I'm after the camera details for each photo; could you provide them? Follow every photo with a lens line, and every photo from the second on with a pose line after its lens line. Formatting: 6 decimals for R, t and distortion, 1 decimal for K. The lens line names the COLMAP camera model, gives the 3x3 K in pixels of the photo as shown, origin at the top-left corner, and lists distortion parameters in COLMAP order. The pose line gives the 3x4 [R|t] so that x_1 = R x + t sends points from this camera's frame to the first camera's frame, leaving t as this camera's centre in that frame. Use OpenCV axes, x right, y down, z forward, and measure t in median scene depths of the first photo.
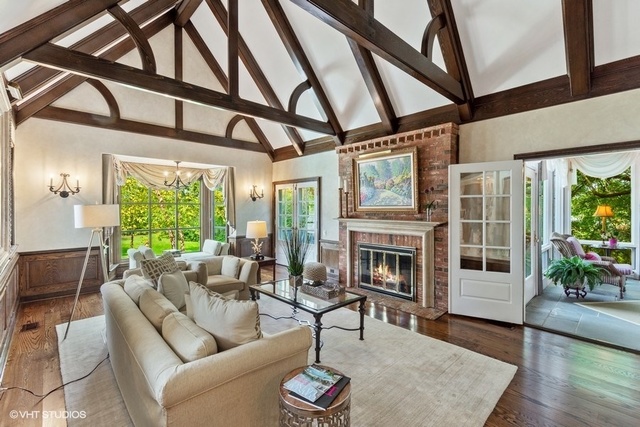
lens RADIAL K [[285.0, 0, 324.4], [0, 285.0, 211.4], [0, 0, 1]] dist [0.011819, 0.000036]
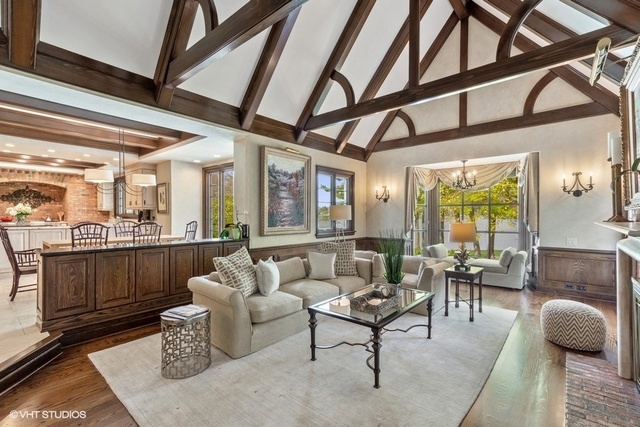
lens RADIAL K [[285.0, 0, 322.6], [0, 285.0, 212.8], [0, 0, 1]] dist [0.011819, 0.000036]
pose [[0.101987, 0.011336, -0.994721, 0.308073], [-0.001806, 0.999936, 0.011211, -0.008731], [0.994784, 0.000653, 0.102001, 0.347411]]
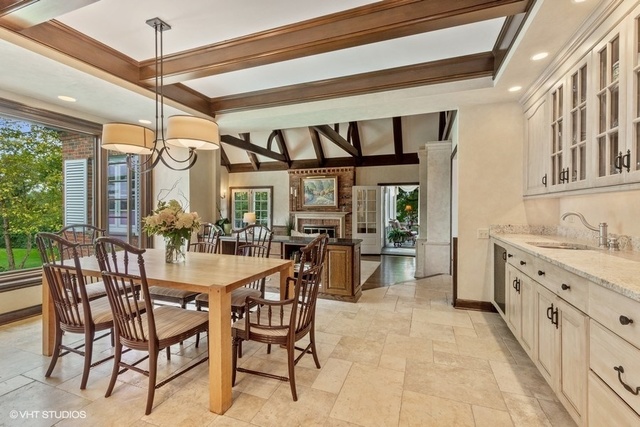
lens RADIAL K [[285.0, 0, 317.3], [0, 285.0, 208.7], [0, 0, 1]] dist [0.011819, 0.000036]
pose [[0.905866, 0.002384, 0.423558, -0.617964], [0.000706, 0.999974, -0.007138, 0.022479], [-0.423564, 0.006765, 0.905841, -0.726609]]
